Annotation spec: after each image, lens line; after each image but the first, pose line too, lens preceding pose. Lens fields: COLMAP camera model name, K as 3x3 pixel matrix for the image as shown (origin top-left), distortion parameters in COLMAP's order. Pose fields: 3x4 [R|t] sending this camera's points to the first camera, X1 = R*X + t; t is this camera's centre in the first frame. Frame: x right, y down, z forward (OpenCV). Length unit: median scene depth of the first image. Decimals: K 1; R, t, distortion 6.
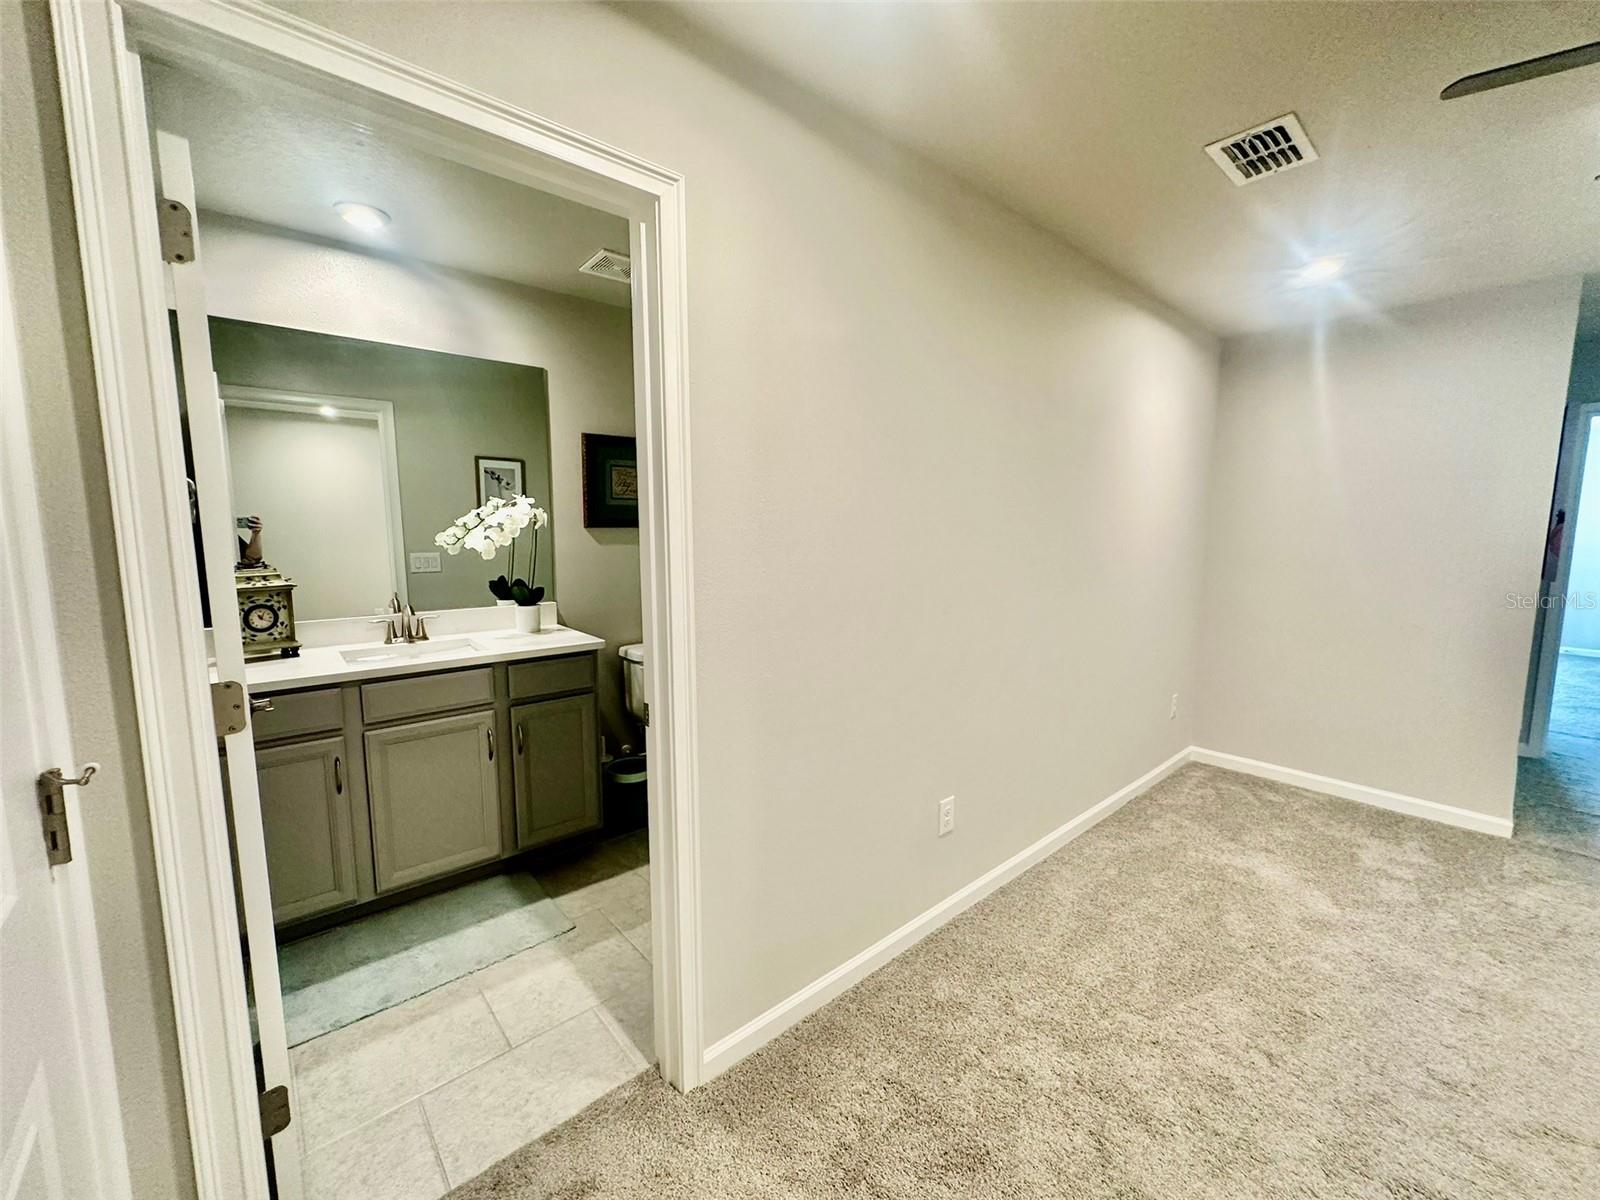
lens RADIAL K [[641.2, 0, 797.7], [0, 641.2, 601.5], [0, 0, 1]] dist [-0.000629, 0.000610]
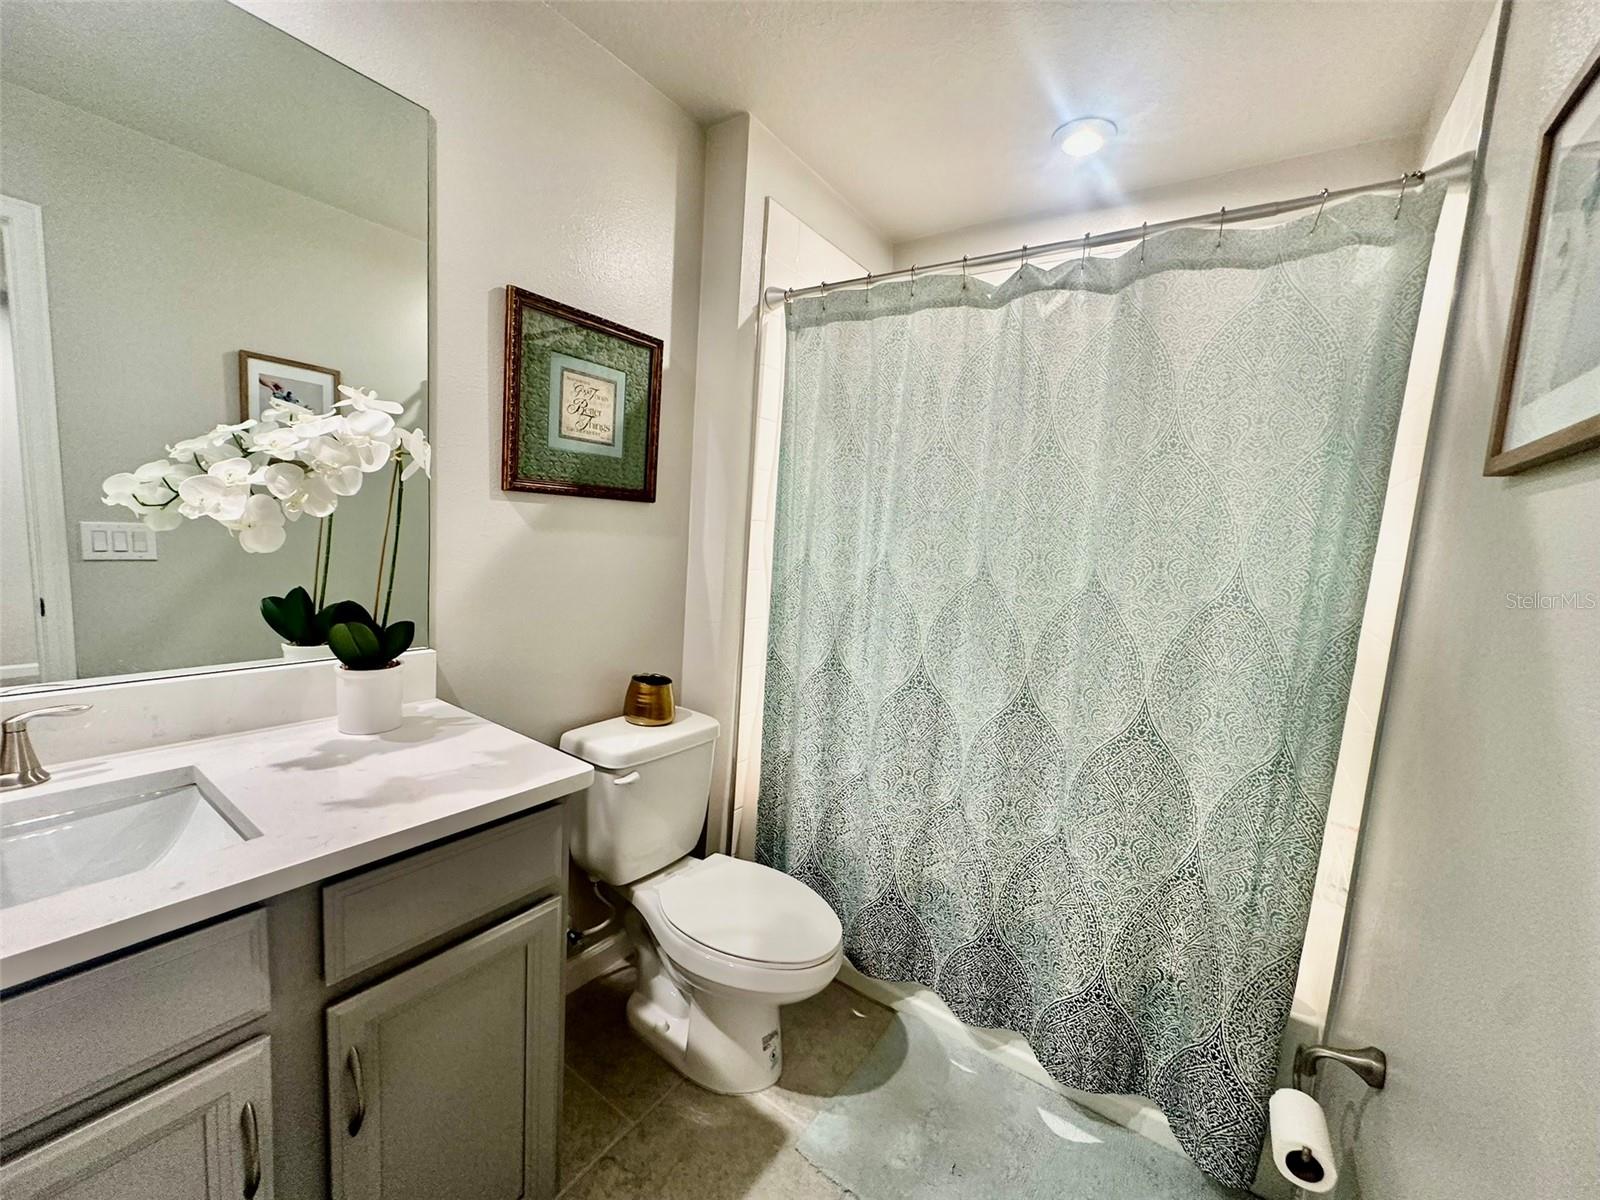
lens RADIAL K [[641.2, 0, 803.3], [0, 641.2, 600.9], [0, 0, 1]] dist [-0.000629, 0.000610]
pose [[0.968042, 0.031659, 0.248781, -0.248253], [-0.033784, 0.999420, 0.004274, -0.045487], [-0.248501, -0.012543, 0.968550, 0.516477]]
